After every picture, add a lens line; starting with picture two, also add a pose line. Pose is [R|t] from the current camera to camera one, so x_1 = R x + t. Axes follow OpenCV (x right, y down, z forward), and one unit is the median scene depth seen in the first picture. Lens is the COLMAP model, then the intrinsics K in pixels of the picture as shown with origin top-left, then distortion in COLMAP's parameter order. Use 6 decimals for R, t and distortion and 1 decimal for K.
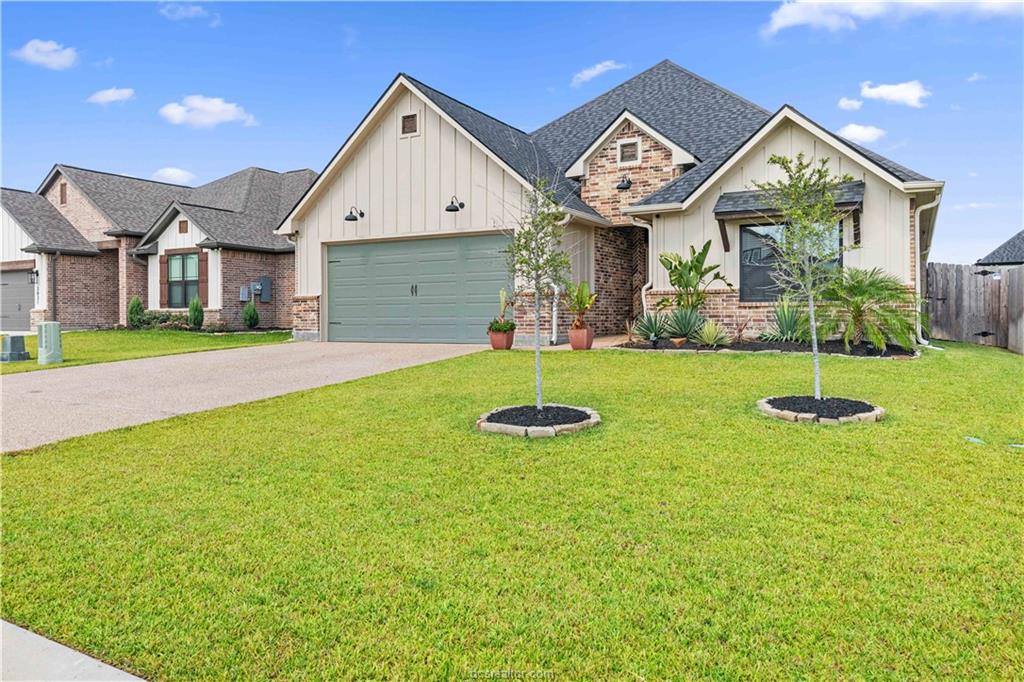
lens RADIAL K [[723.0, 0, 515.3], [0, 723.0, 325.7], [0, 0, 1]] dist [0.001164, 0.000884]
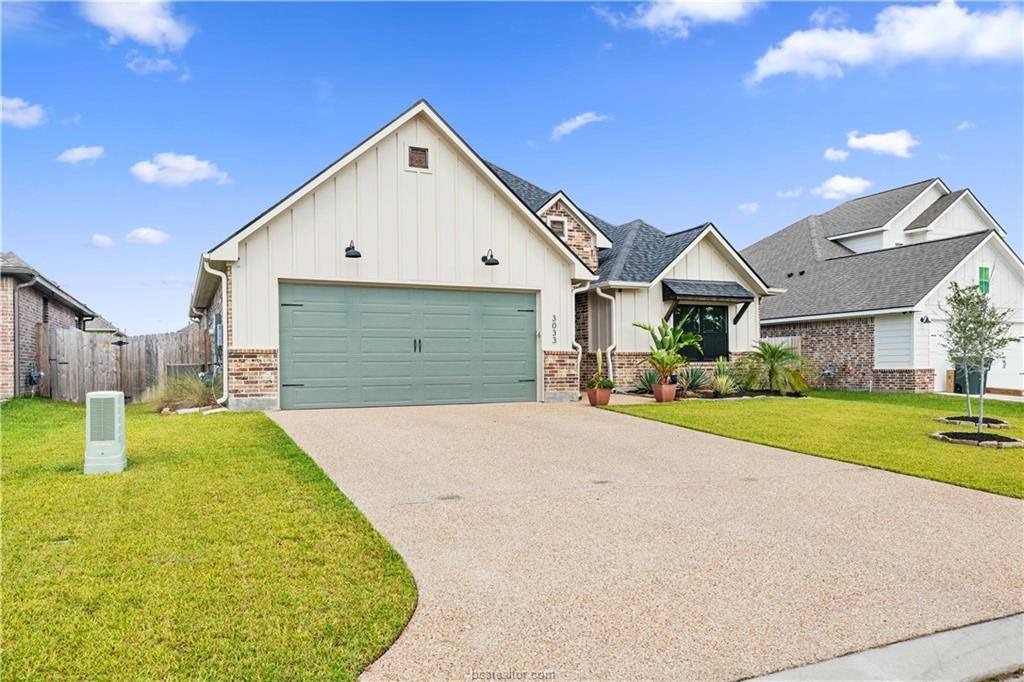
lens RADIAL K [[715.3, 0, 512.5], [0, 715.3, 373.8], [0, 0, 1]] dist [-0.006760, -0.000408]
pose [[0.587896, -0.007657, 0.808900, -0.734158], [0.017879, 0.999834, -0.003529, -0.009126], [-0.808739, 0.016537, 0.587936, 0.372261]]
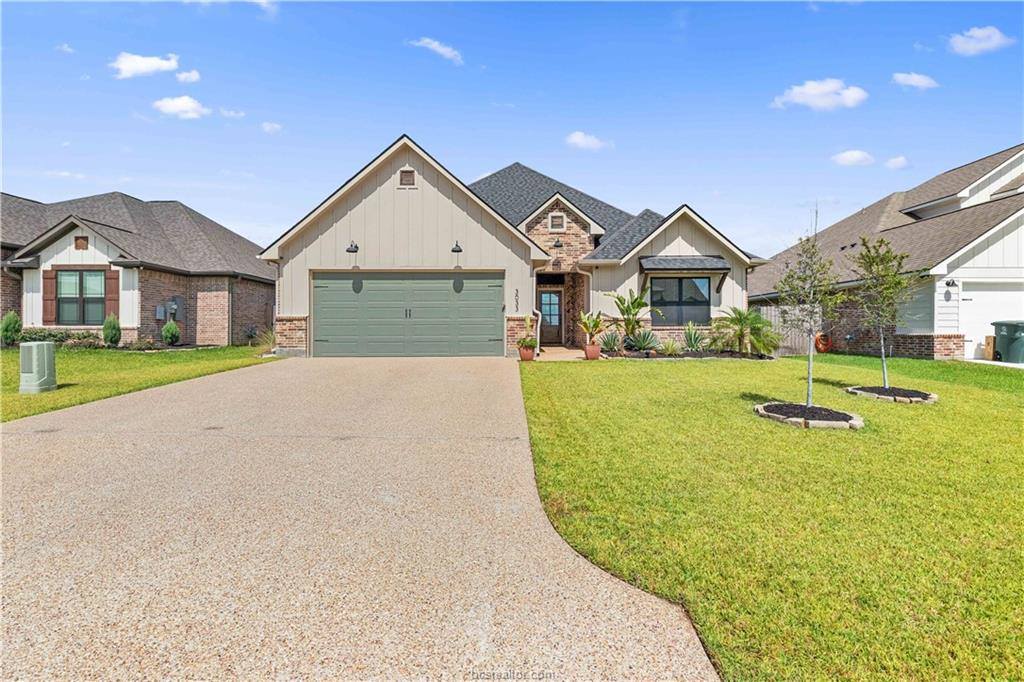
lens RADIAL K [[472.1, 0, 514.9], [0, 472.1, 334.7], [0, 0, 1]] dist [0.002061, 0.000524]
pose [[0.869739, 0.000648, 0.493512, -0.356501], [0.004151, 0.999954, -0.008627, -0.005357], [-0.493495, 0.009552, 0.869696, 0.203117]]
